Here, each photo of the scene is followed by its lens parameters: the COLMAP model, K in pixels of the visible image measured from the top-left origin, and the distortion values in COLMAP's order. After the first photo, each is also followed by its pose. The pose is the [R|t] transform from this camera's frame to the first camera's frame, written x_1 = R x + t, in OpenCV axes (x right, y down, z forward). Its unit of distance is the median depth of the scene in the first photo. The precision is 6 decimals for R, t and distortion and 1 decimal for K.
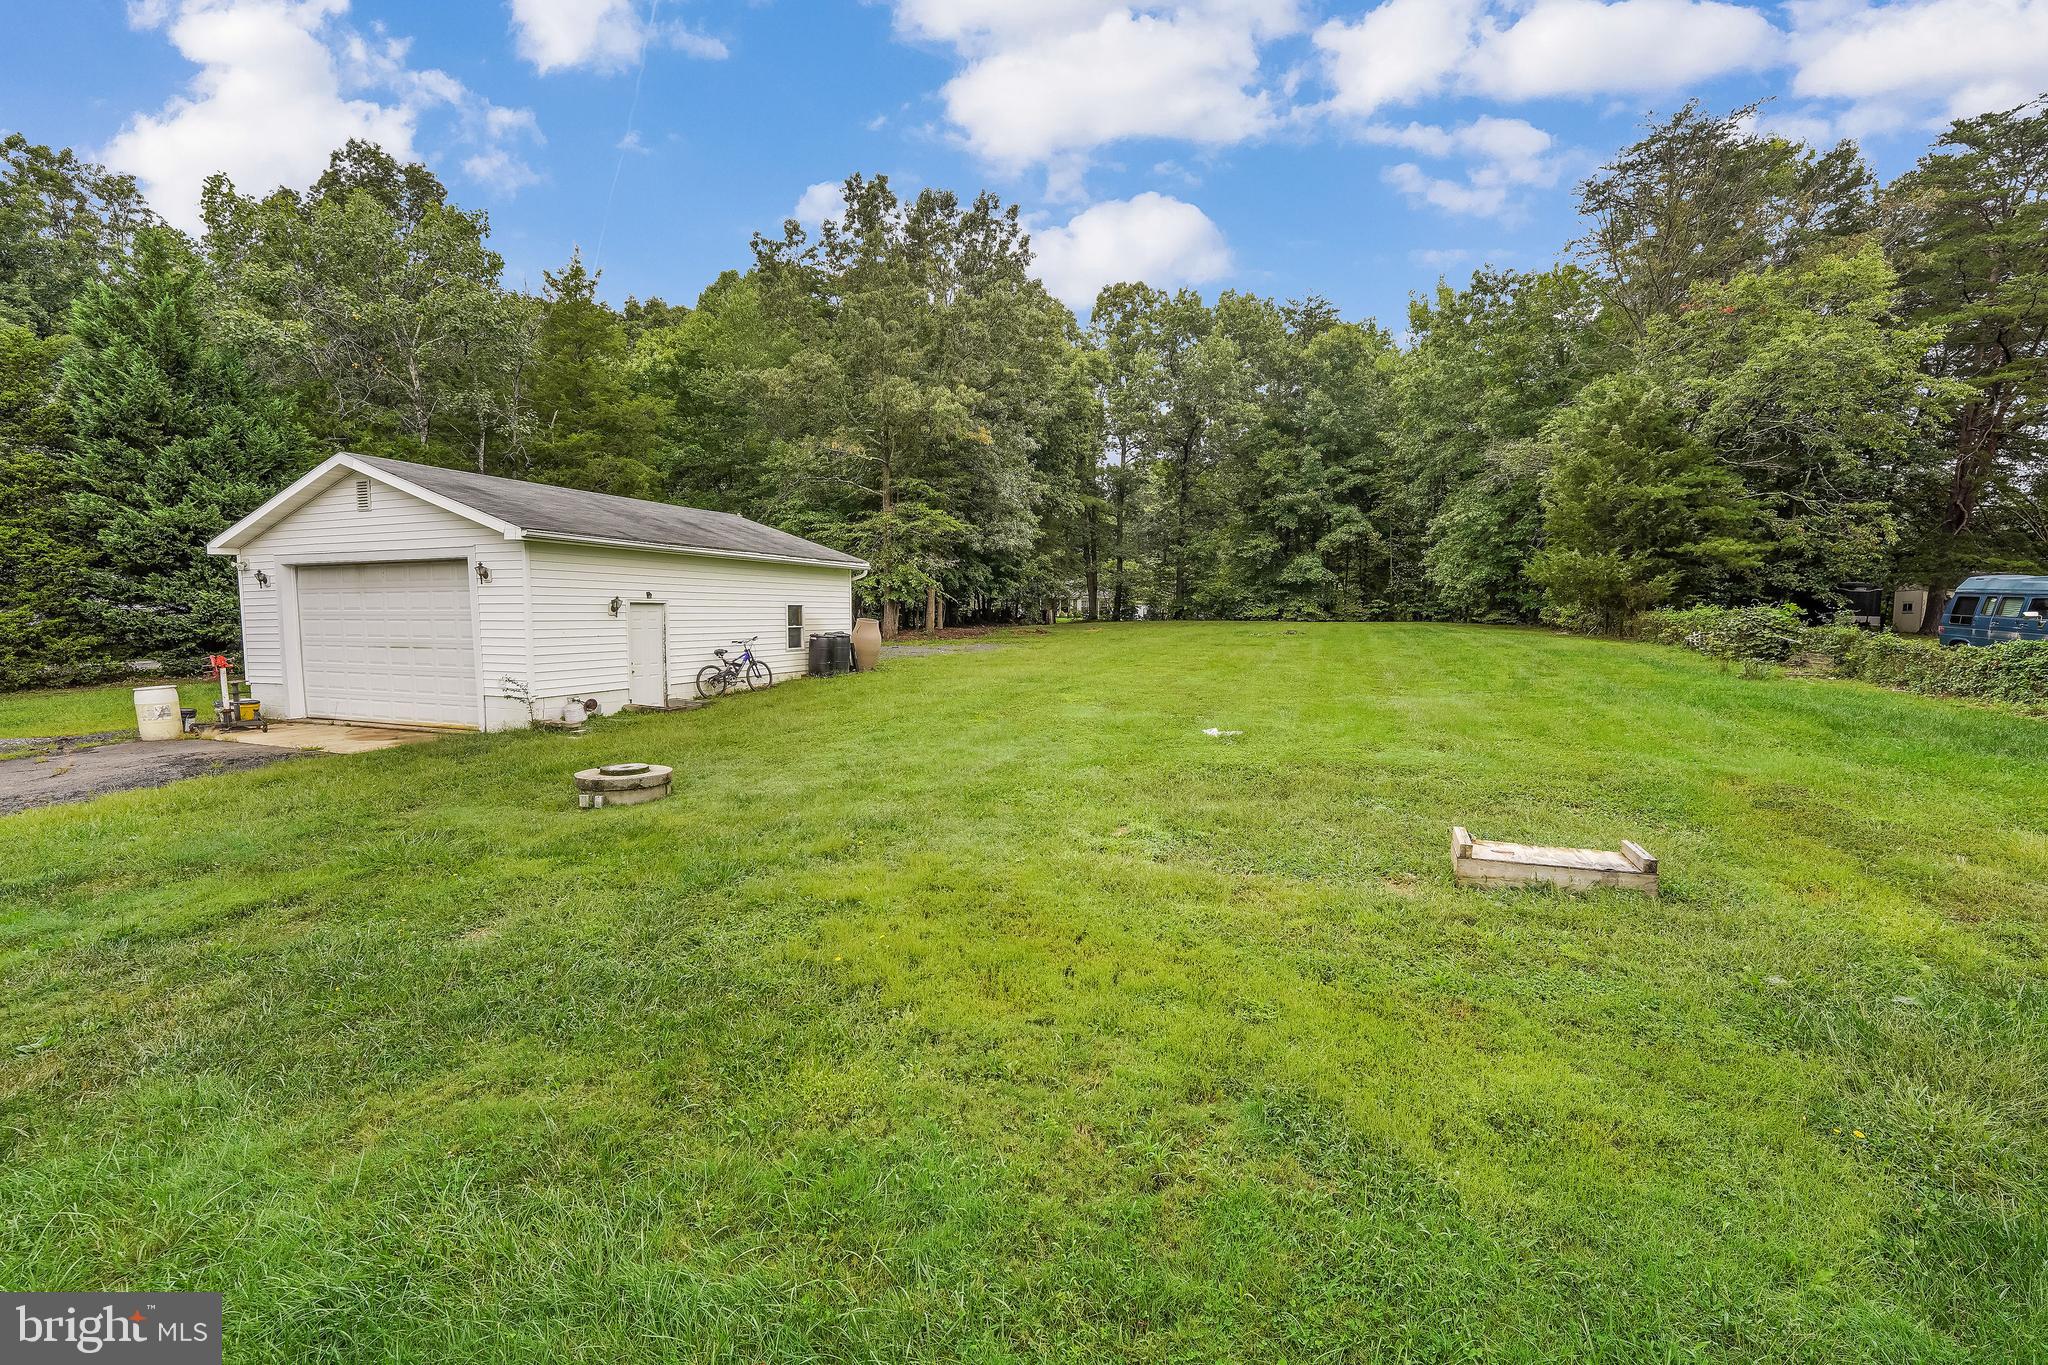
lens RADIAL K [[838.7, 0, 1032.3], [0, 838.7, 670.2], [0, 0, 1]] dist [-0.027886, 0.003348]
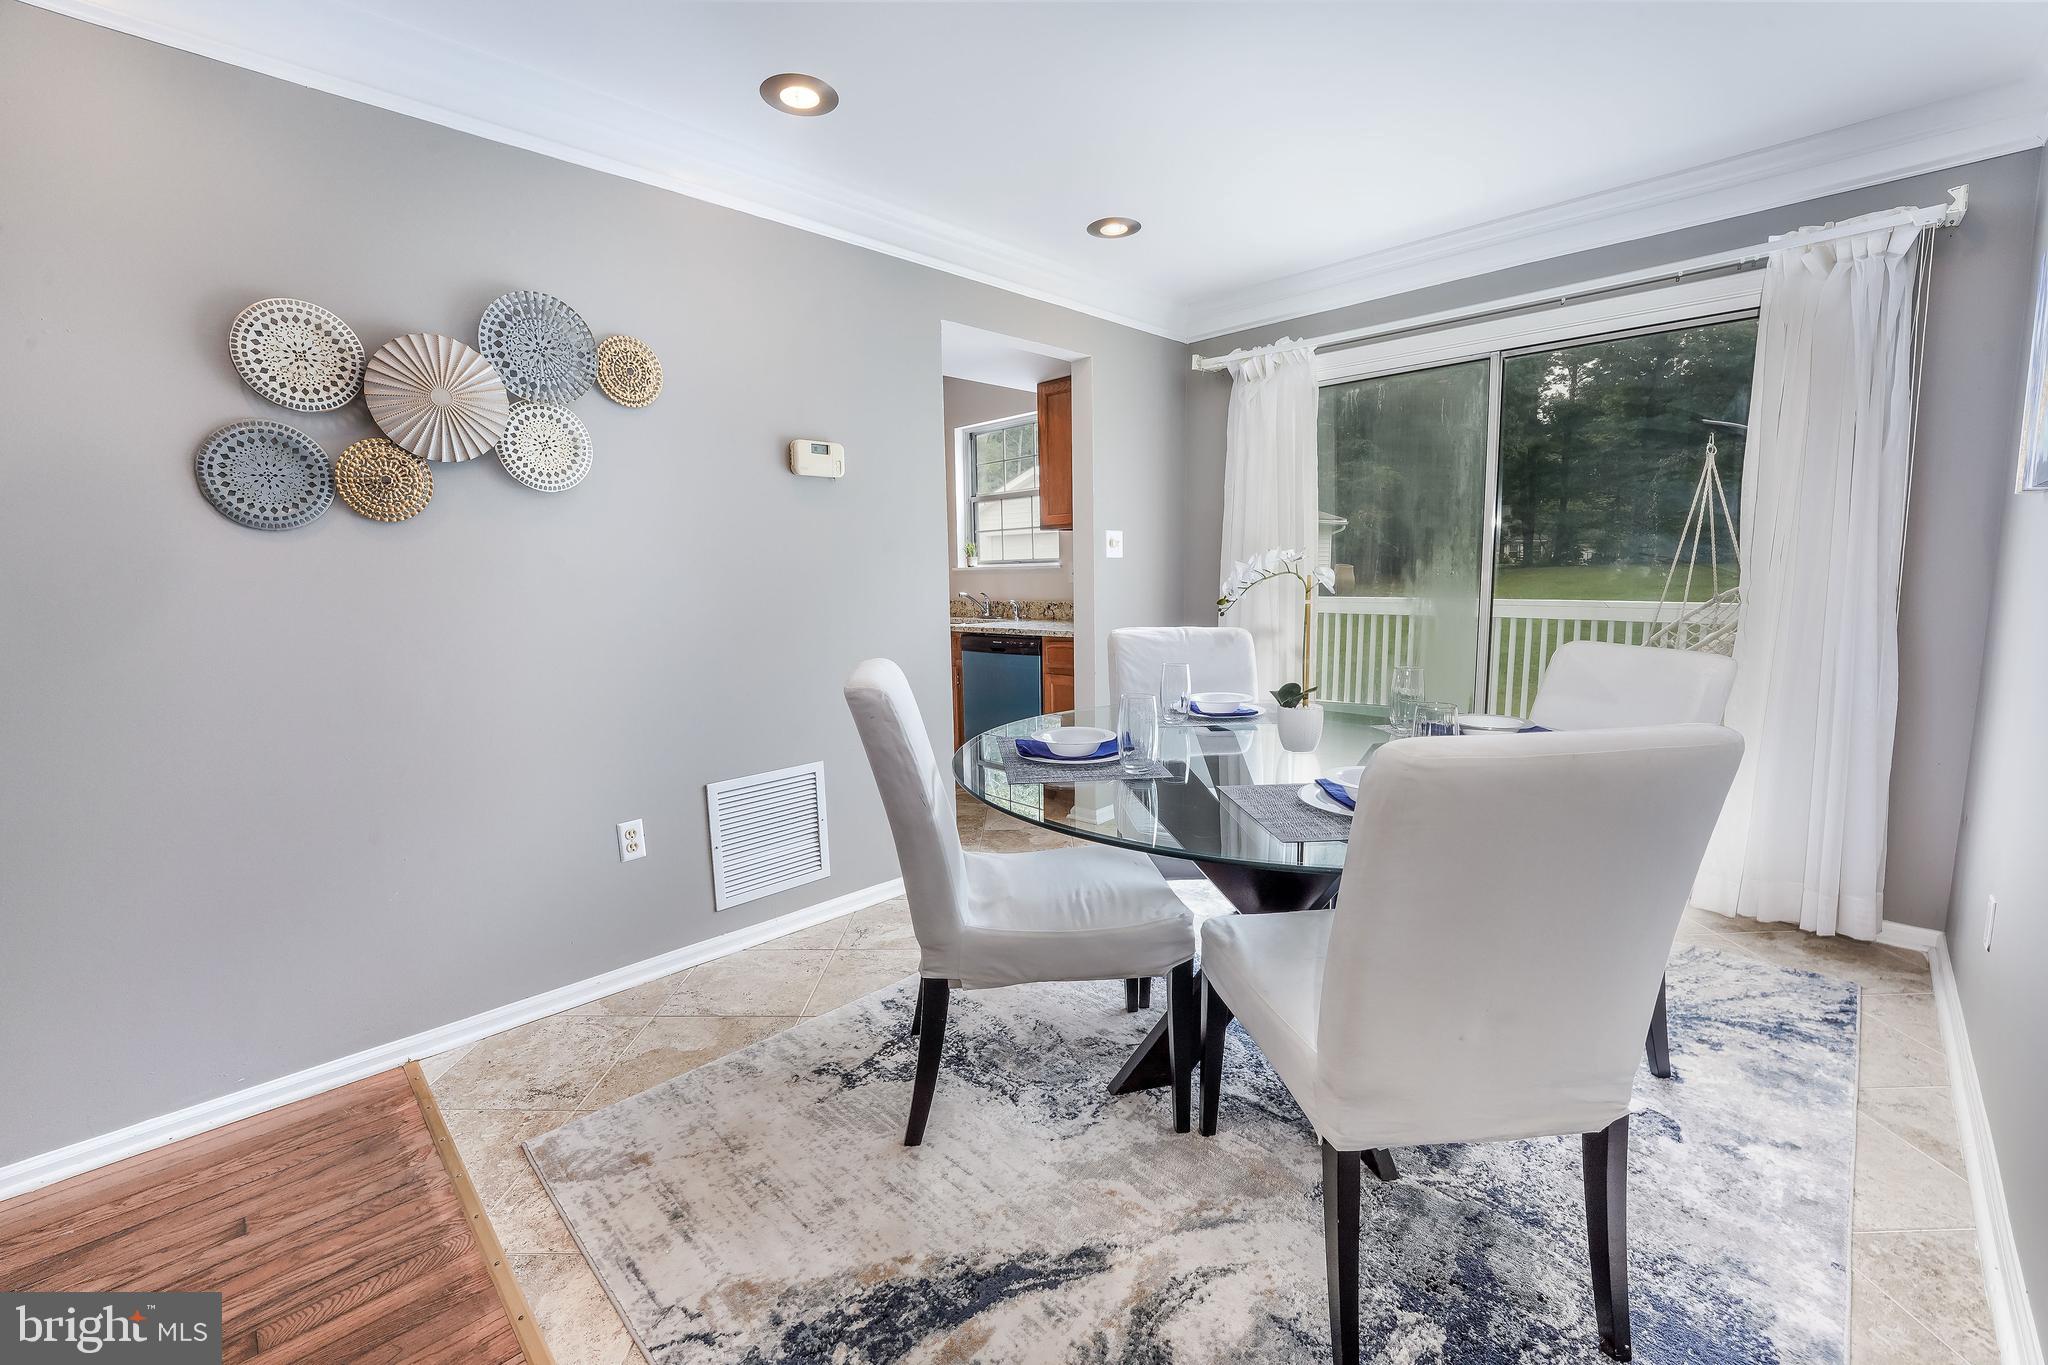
lens RADIAL K [[838.7, 0, 1020.3], [0, 838.7, 673.0], [0, 0, 1]] dist [-0.027886, 0.003348]
pose [[0.896375, 0.043242, -0.441182, -0.047096], [-0.015267, 0.997652, 0.066765, 0.018717], [0.443033, -0.053111, 0.894931, -0.232925]]
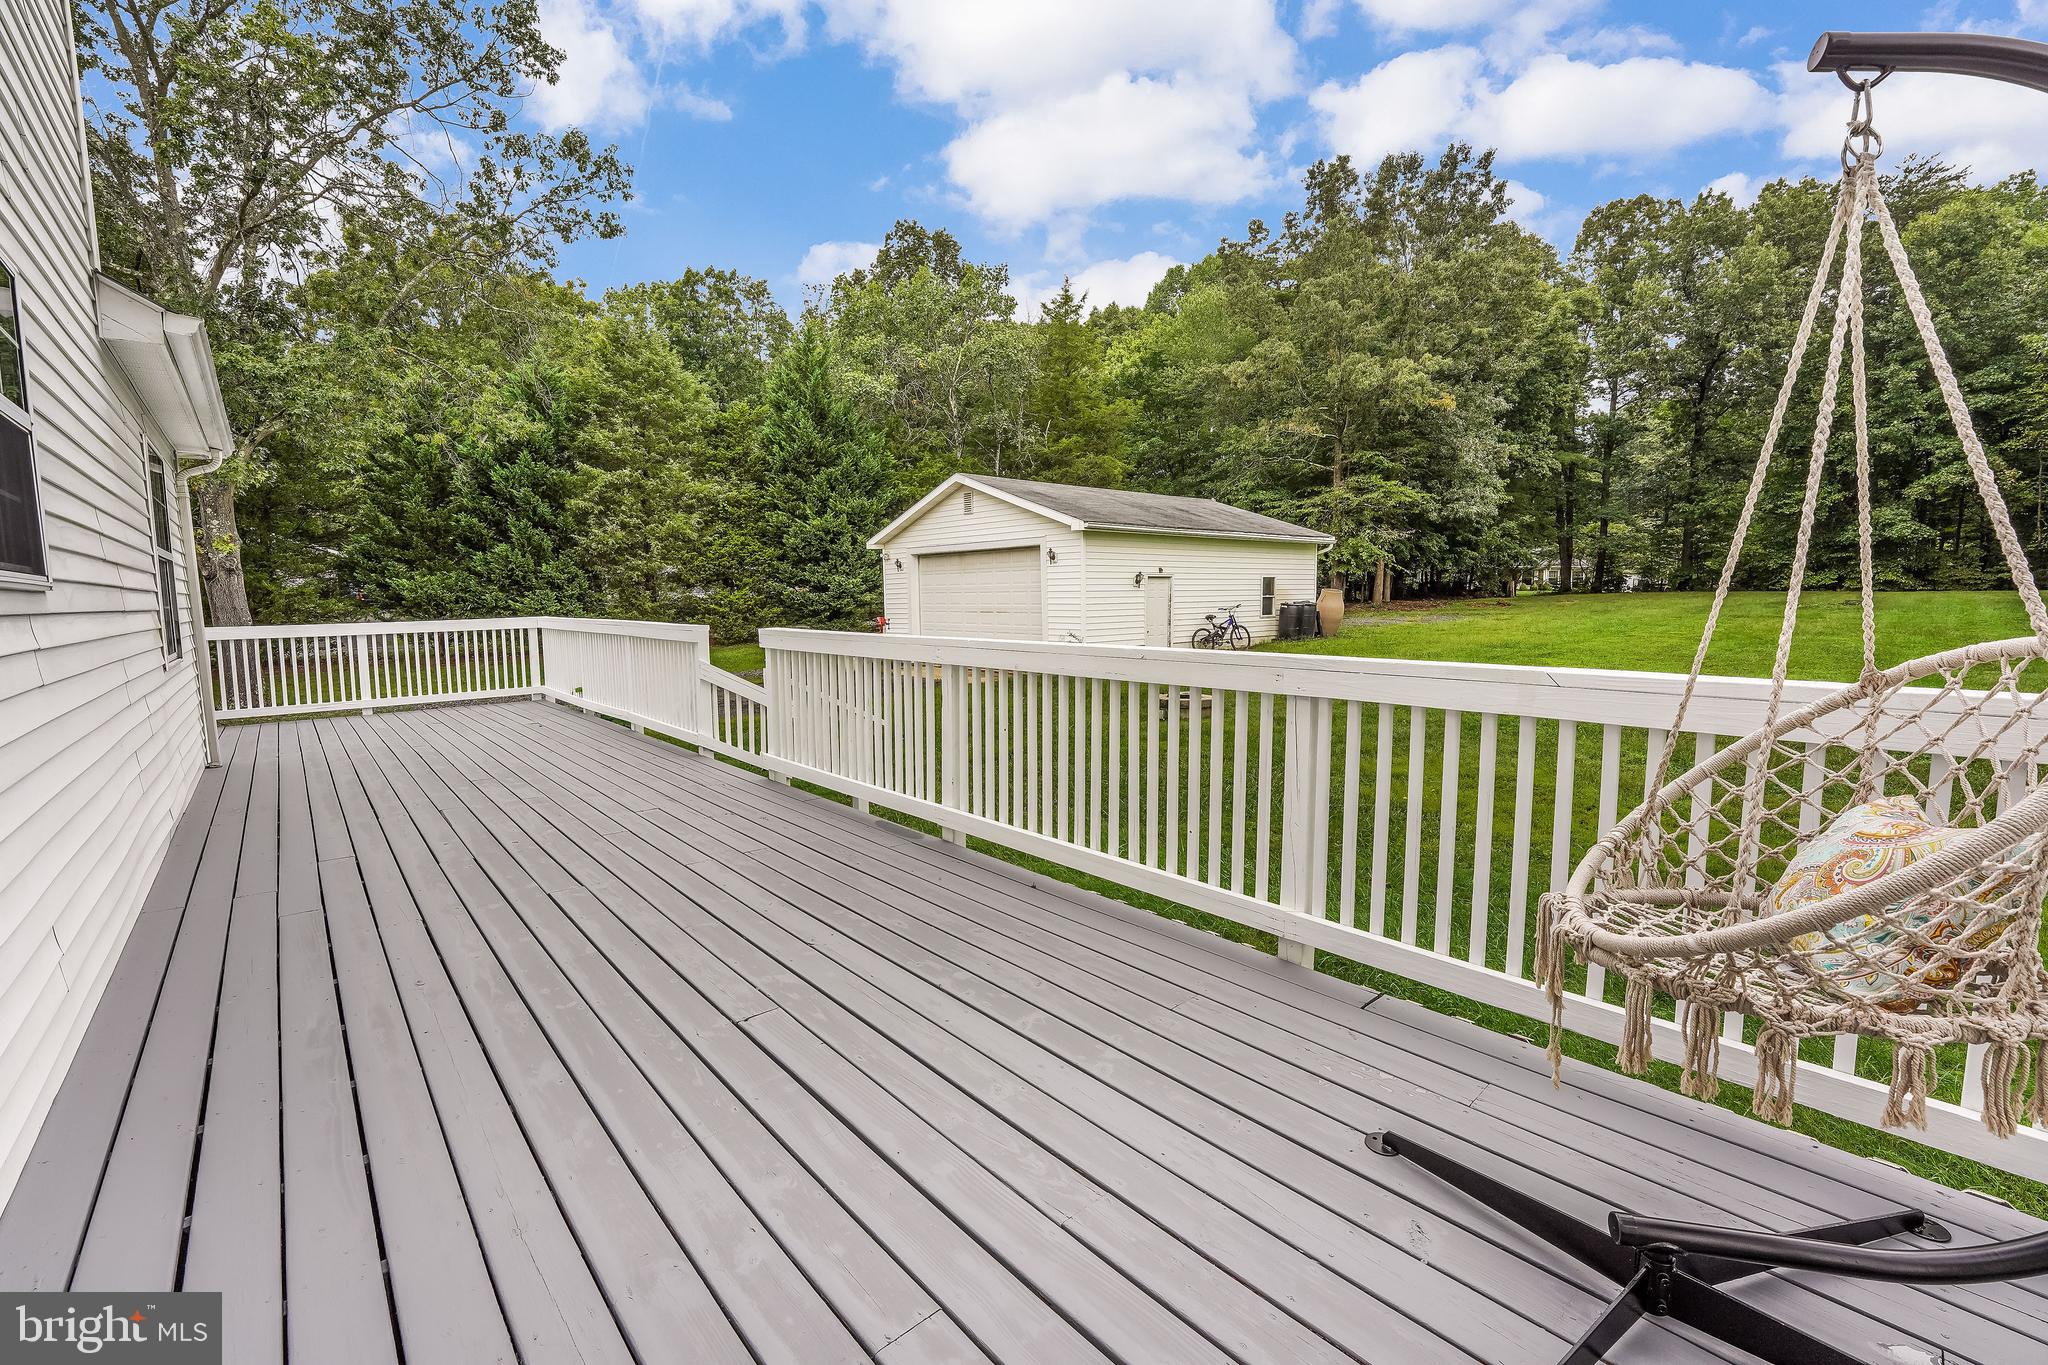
lens RADIAL K [[838.7, 0, 1027.5], [0, 838.7, 674.3], [0, 0, 1]] dist [-0.027886, 0.003348]
pose [[0.879158, 0.033796, -0.475330, -0.015980], [-0.018541, 0.999153, 0.036747, 0.009987], [0.476169, -0.023493, 0.879040, -0.085892]]
